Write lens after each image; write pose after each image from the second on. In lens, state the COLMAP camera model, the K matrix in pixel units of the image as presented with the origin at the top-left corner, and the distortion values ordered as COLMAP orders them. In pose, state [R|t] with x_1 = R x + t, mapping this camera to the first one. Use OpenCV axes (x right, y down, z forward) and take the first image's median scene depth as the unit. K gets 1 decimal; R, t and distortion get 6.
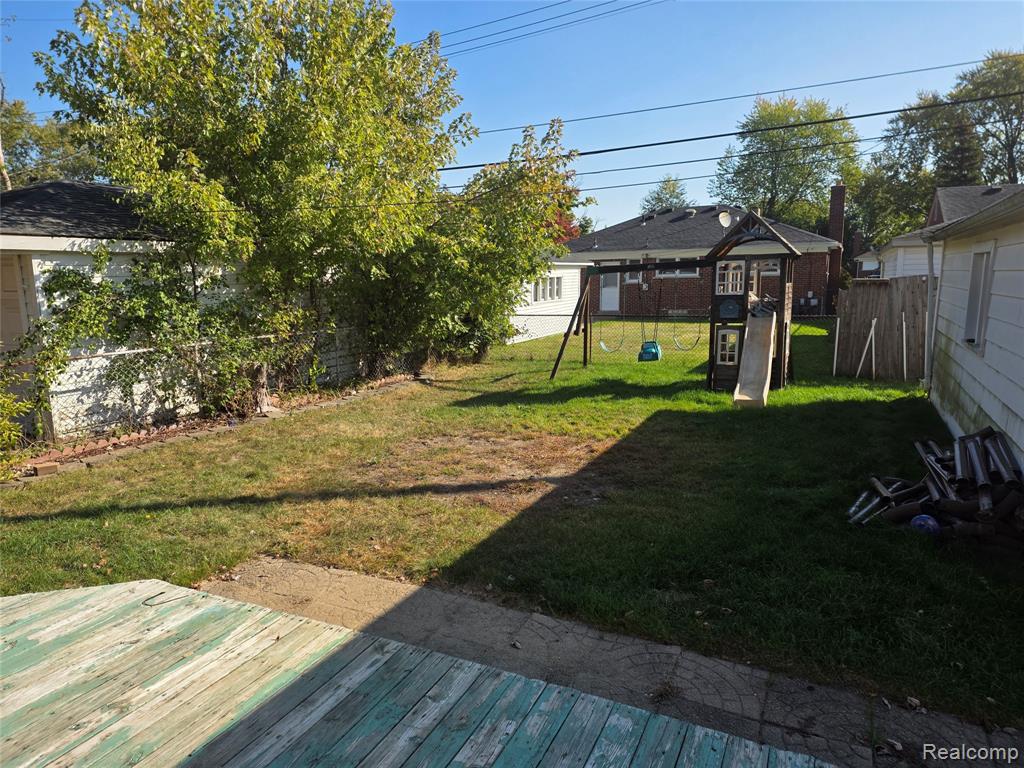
lens RADIAL K [[678.3, 0, 512.0], [0, 678.3, 384.0], [0, 0, 1]] dist [0.106437, -0.114142]
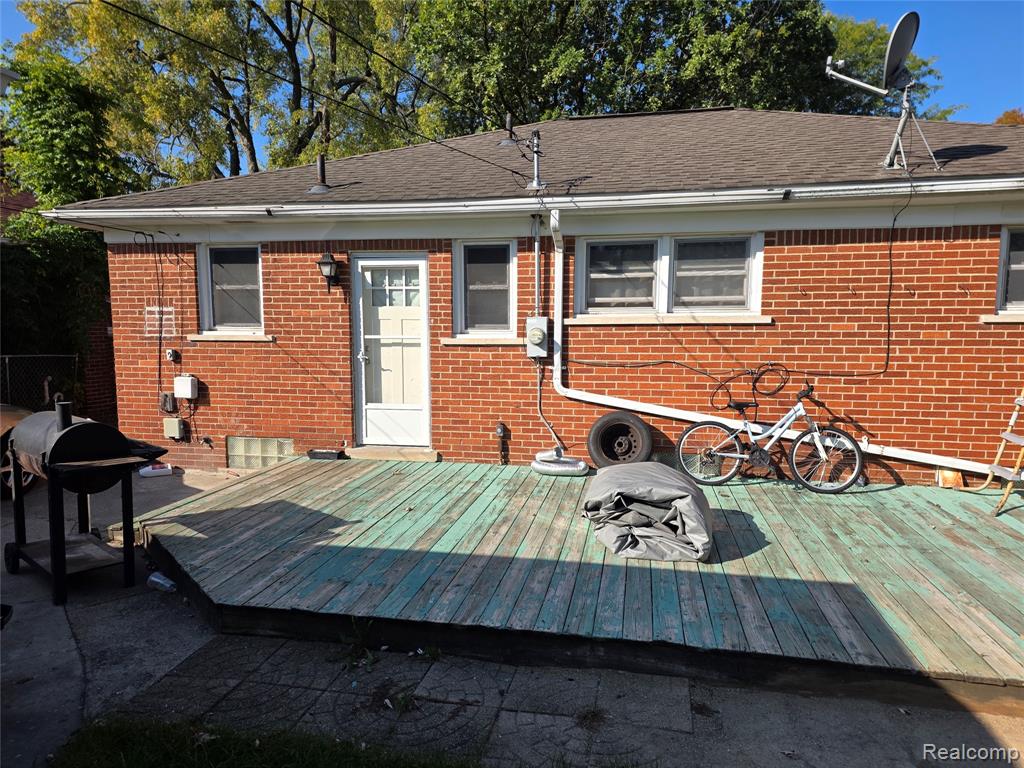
lens RADIAL K [[678.3, 0, 512.0], [0, 678.3, 384.0], [0, 0, 1]] dist [0.106437, -0.114142]
pose [[-0.966656, 0.031318, -0.254158, 0.630445], [-0.034162, 0.967852, 0.249191, -0.258733], [0.253791, 0.249565, -0.934509, 1.976223]]
